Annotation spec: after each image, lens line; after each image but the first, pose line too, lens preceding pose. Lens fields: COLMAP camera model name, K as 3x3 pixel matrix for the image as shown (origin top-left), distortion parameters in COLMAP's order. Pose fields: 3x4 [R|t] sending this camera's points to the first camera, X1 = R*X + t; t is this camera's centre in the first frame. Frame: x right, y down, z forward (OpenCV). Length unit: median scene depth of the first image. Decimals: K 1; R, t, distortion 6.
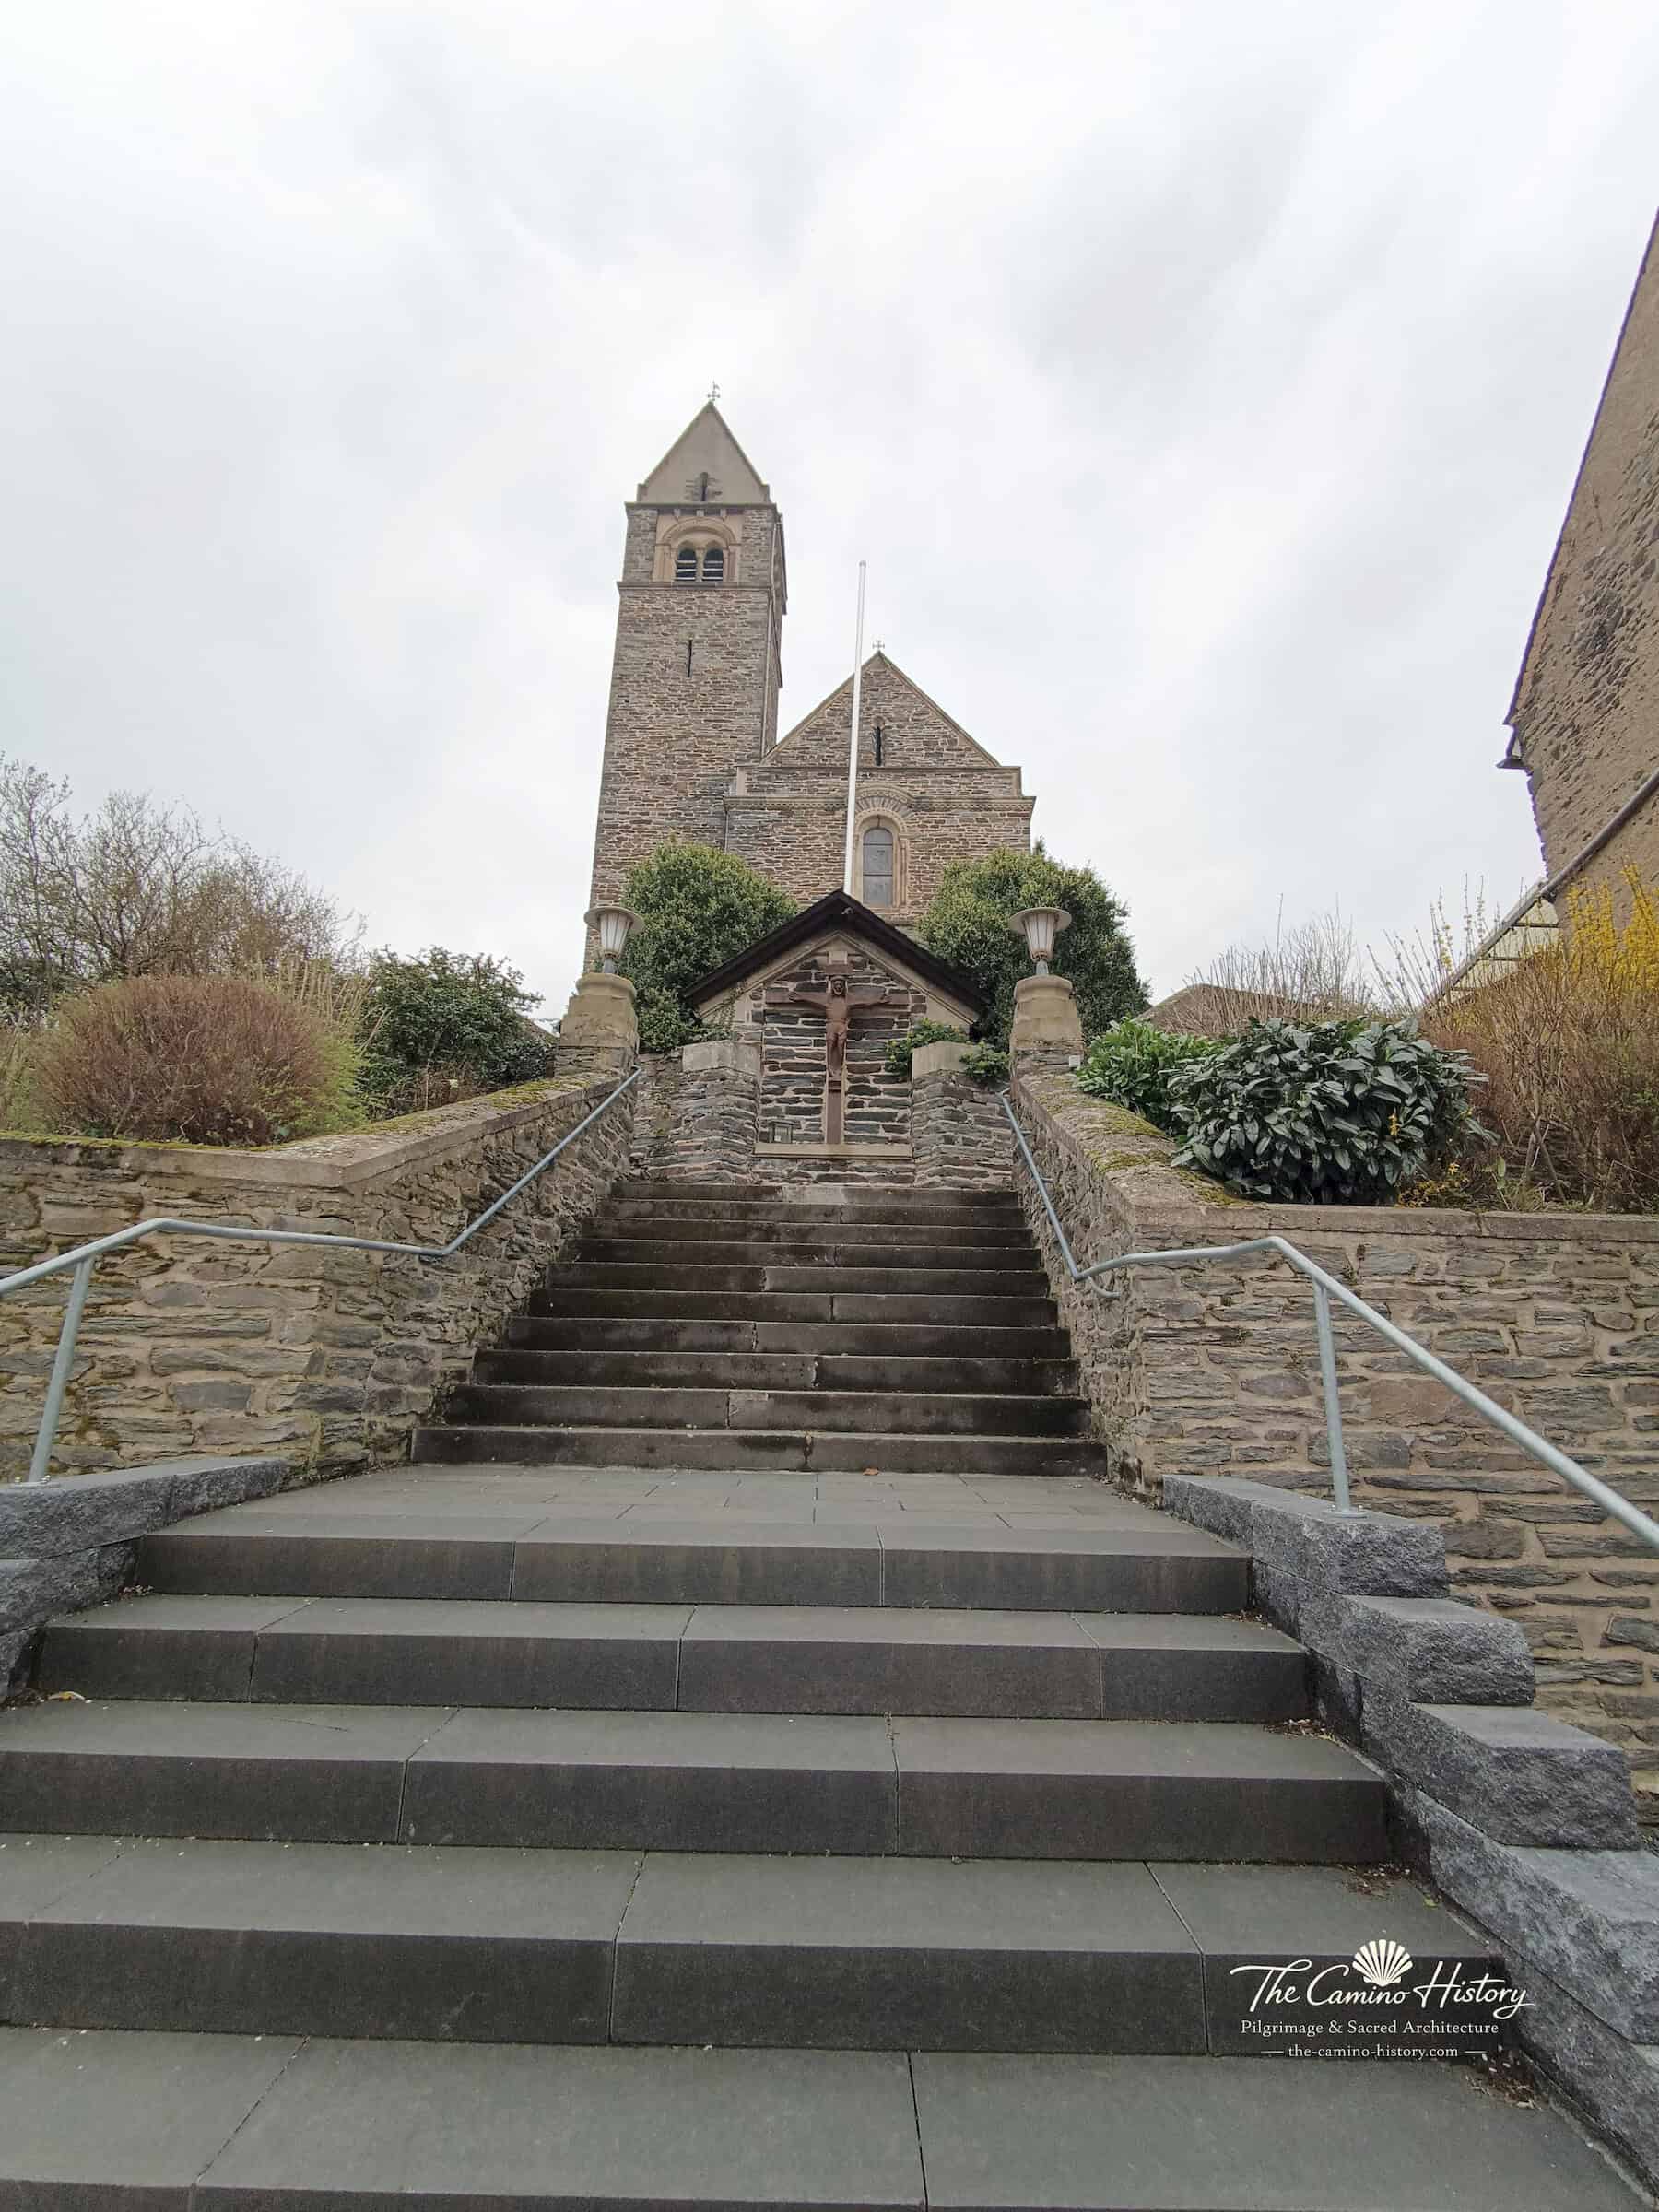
lens RADIAL K [[1042.9, 0, 836.7], [0, 1042.9, 1103.3], [0, 0, 1]] dist [0.003403, -0.009407]
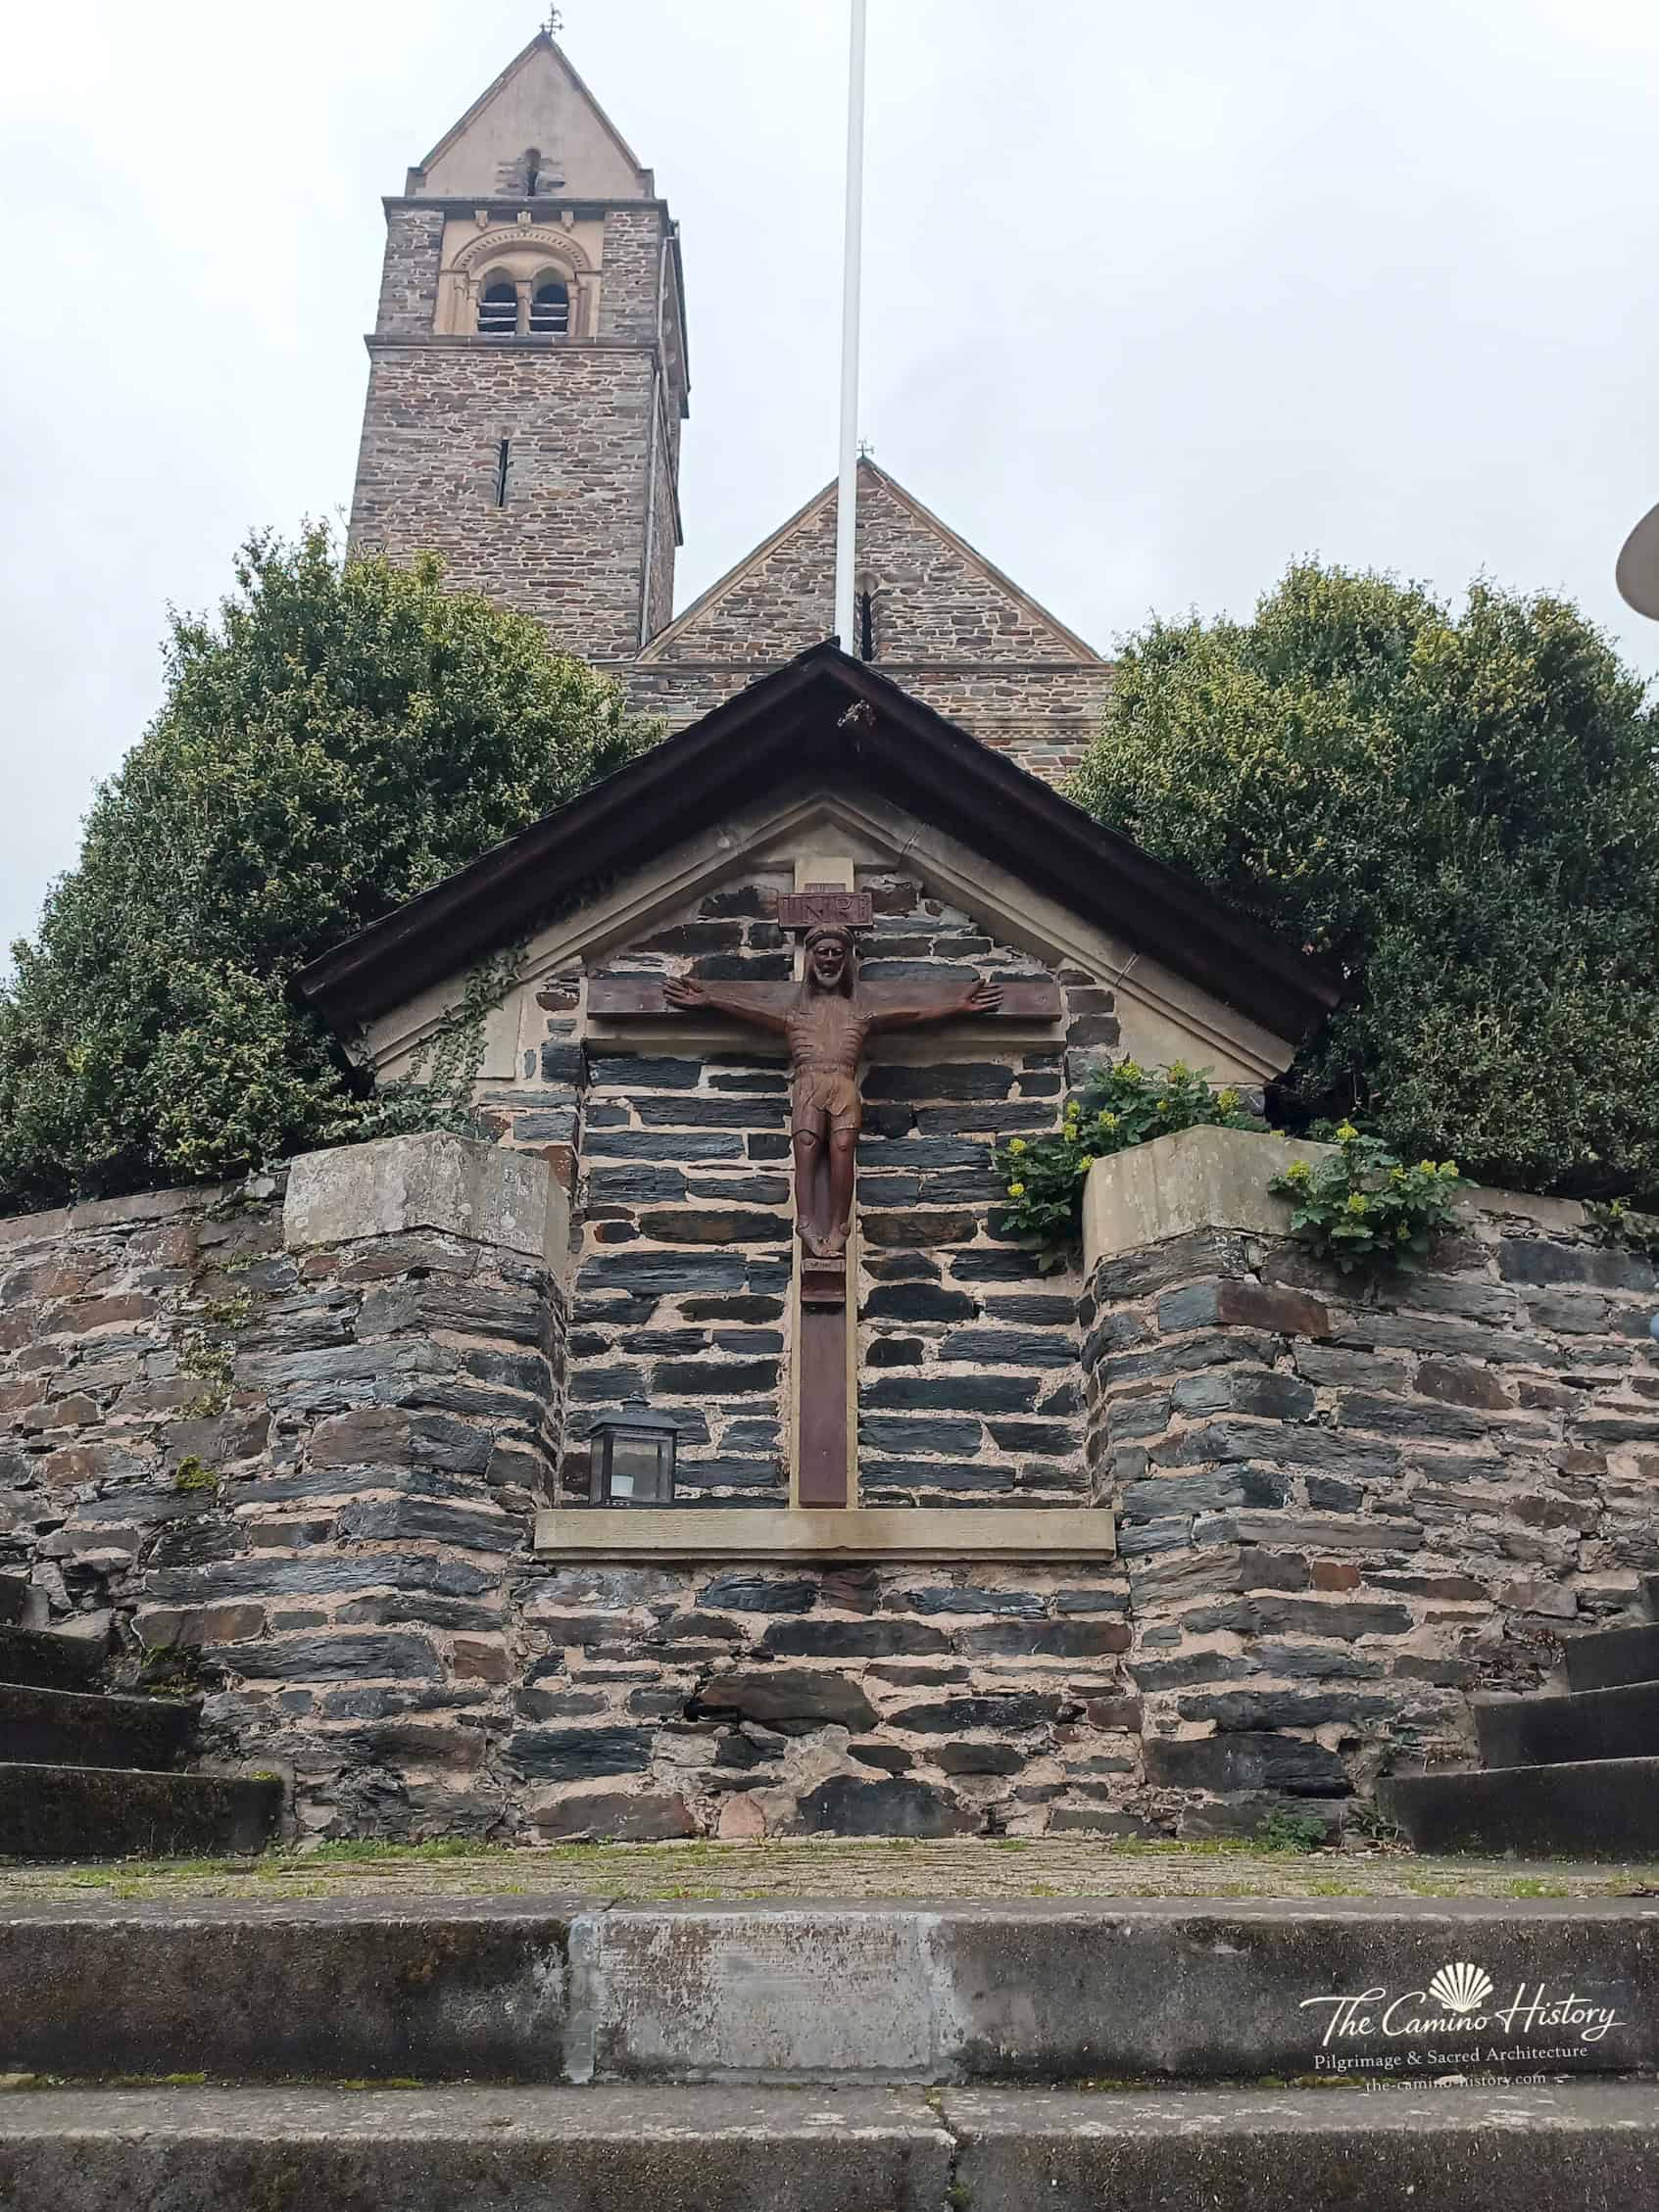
lens RADIAL K [[1705.0, 0, 829.5], [0, 1705.0, 1106.0], [0, 0, 1]] dist [0.072492, -0.001289]
pose [[0.999564, -0.011396, 0.027249, -0.012004], [0.014585, 0.992685, -0.119852, -0.010021], [-0.025684, 0.120197, 0.992418, 0.500933]]
